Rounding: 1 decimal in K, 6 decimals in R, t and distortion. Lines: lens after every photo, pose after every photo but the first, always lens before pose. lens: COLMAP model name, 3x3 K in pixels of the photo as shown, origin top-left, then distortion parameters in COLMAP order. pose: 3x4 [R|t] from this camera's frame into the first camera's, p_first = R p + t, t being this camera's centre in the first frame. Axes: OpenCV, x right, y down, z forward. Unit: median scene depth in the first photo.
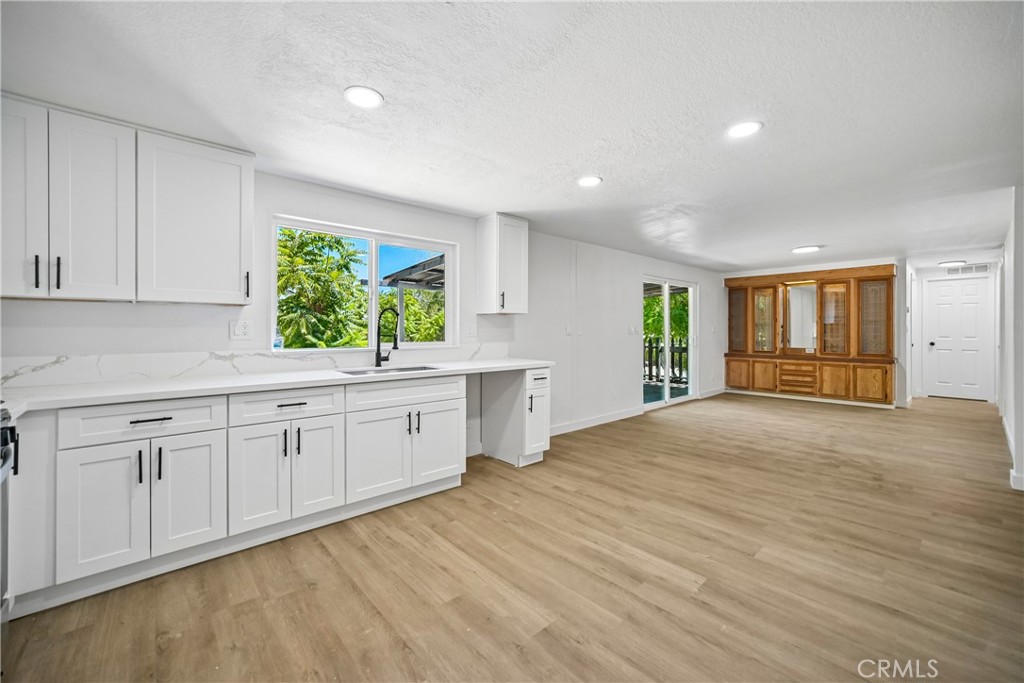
lens RADIAL K [[411.2, 0, 518.8], [0, 411.2, 333.3], [0, 0, 1]] dist [-0.013792, 0.004798]
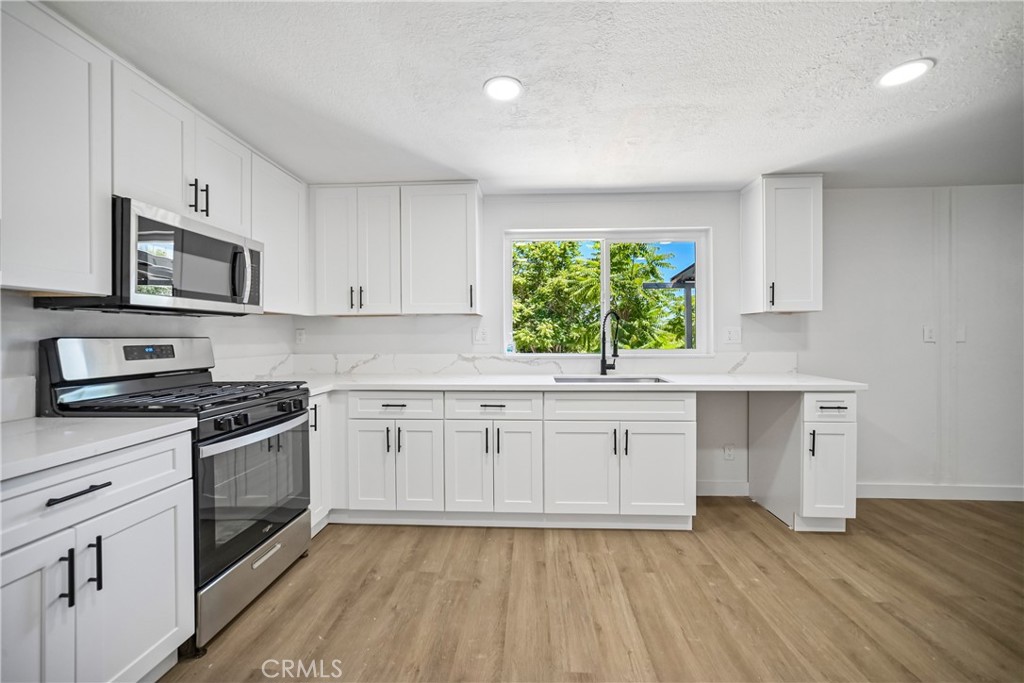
lens RADIAL K [[411.2, 0, 510.6], [0, 411.2, 340.8], [0, 0, 1]] dist [-0.013792, 0.004798]
pose [[0.708510, 0.006224, -0.705673, 0.193517], [-0.001750, 0.999974, 0.007063, -0.002892], [0.705699, -0.003769, 0.708502, 0.219107]]
